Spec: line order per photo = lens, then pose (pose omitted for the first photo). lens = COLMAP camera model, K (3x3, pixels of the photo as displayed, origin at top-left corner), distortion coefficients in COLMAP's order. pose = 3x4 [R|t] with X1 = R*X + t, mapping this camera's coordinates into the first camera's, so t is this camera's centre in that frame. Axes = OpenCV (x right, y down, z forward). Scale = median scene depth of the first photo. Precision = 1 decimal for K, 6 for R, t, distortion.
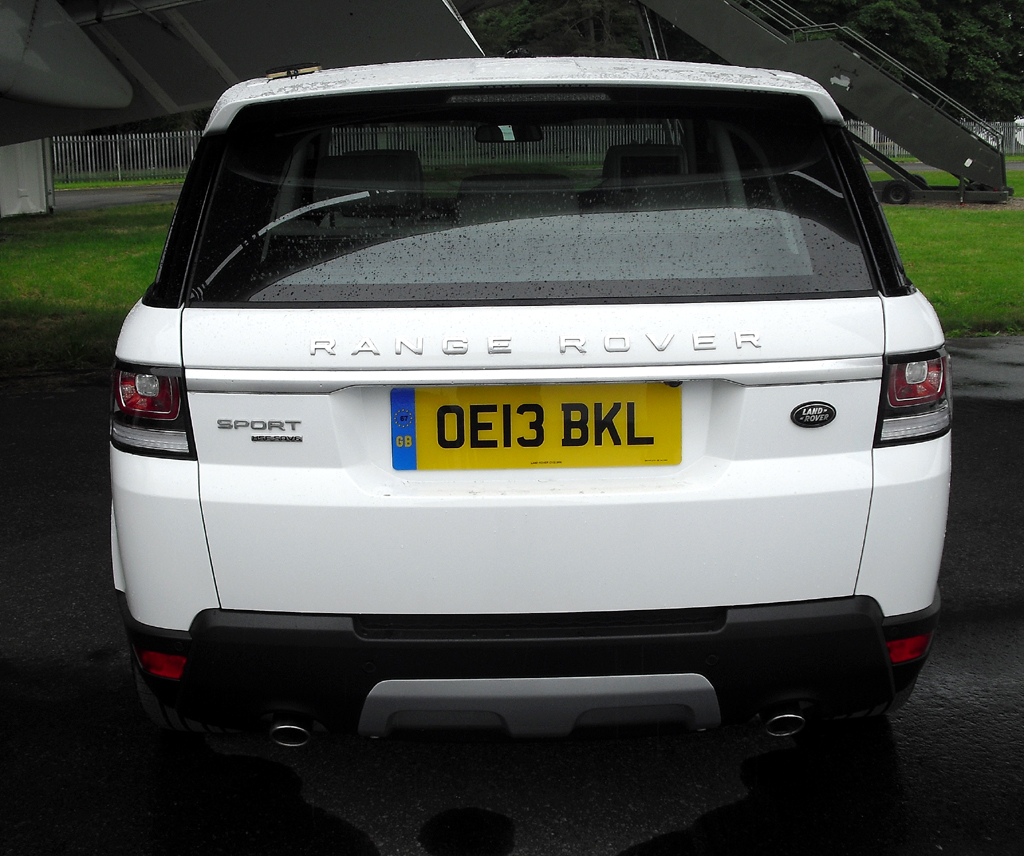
lens RADIAL K [[1382.4, 0, 510.2], [0, 1382.4, 431.0], [0, 0, 1]] dist [-0.144788, 0.000000]
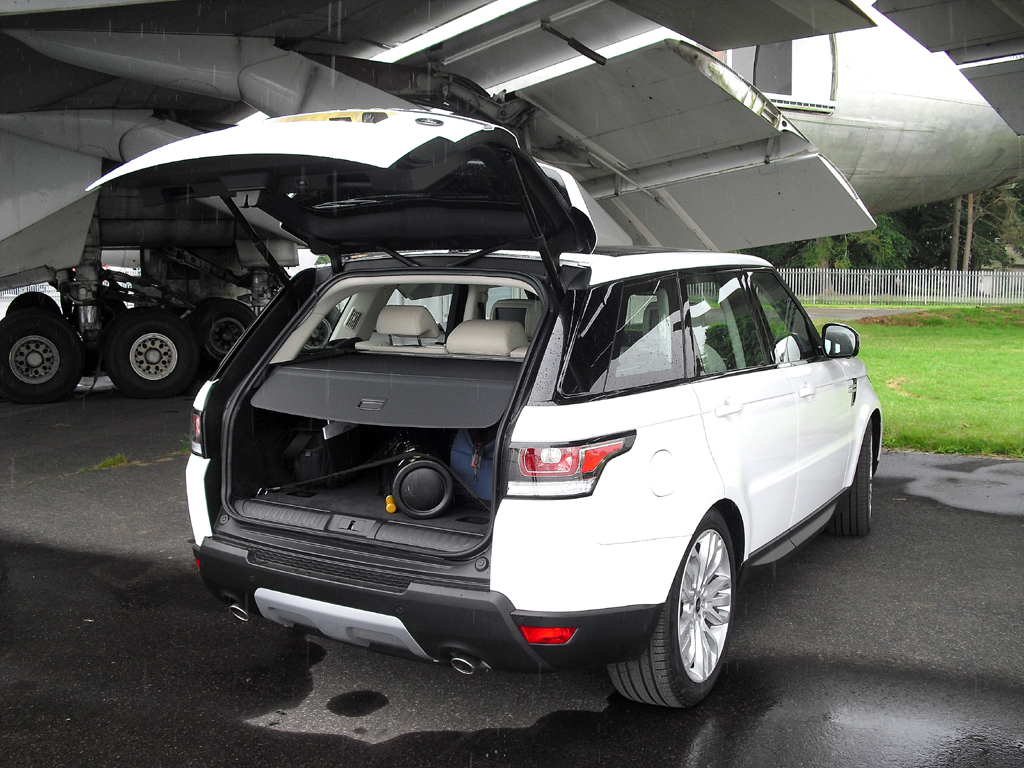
lens RADIAL K [[1065.7, 0, 507.5], [0, 1065.7, 382.4], [0, 0, 1]] dist [-0.136017, 0.000000]
pose [[0.848761, 0.068251, -0.524354, 0.914340], [-0.122486, 0.990041, -0.069399, -0.035720], [0.514395, 0.123129, 0.848668, -0.066792]]
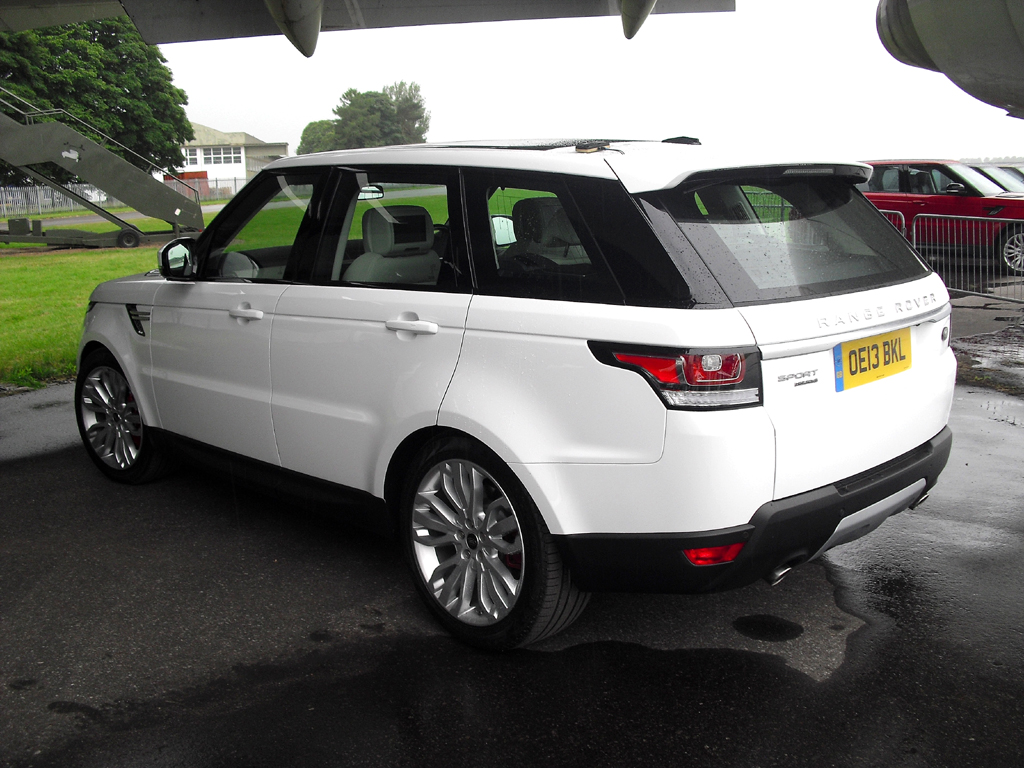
lens RADIAL K [[1065.7, 0, 506.8], [0, 1065.7, 386.5], [0, 0, 1]] dist [-0.136017, 0.000000]
pose [[0.724622, -0.135736, 0.675646, -1.215708], [0.157119, 0.987130, 0.029805, -0.078539], [-0.670996, 0.084560, 0.736623, 0.324257]]
